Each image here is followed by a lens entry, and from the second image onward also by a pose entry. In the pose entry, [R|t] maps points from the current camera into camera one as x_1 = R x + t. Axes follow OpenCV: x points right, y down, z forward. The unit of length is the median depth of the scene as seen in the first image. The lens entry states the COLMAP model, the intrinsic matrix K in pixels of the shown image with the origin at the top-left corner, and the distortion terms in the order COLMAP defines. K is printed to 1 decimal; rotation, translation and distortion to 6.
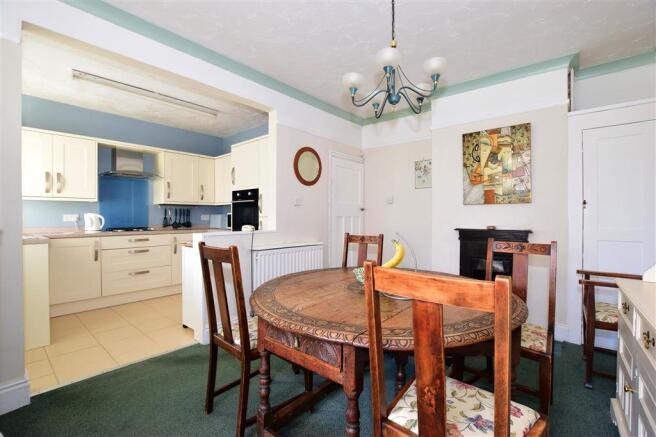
lens RADIAL K [[287.9, 0, 330.3], [0, 287.9, 217.8], [0, 0, 1]] dist [-0.023079, -0.000380]
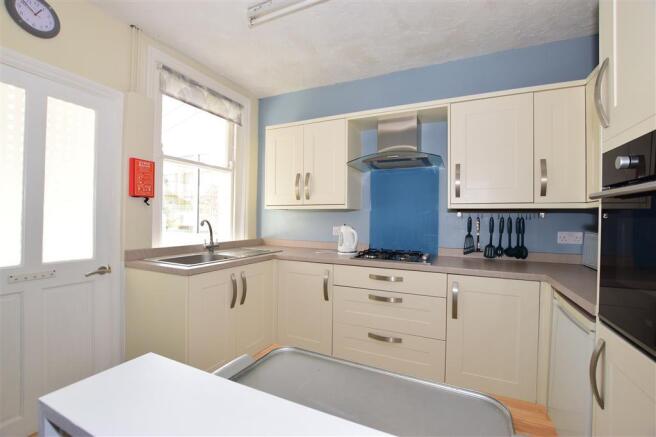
lens RADIAL K [[287.9, 0, 328.7], [0, 287.9, 219.9], [0, 0, 1]] dist [-0.023079, -0.000380]
pose [[0.252867, 0.012243, -0.967423, -0.138625], [-0.014588, 0.999855, 0.008840, -0.028464], [0.967391, 0.011878, 0.253009, 0.610058]]
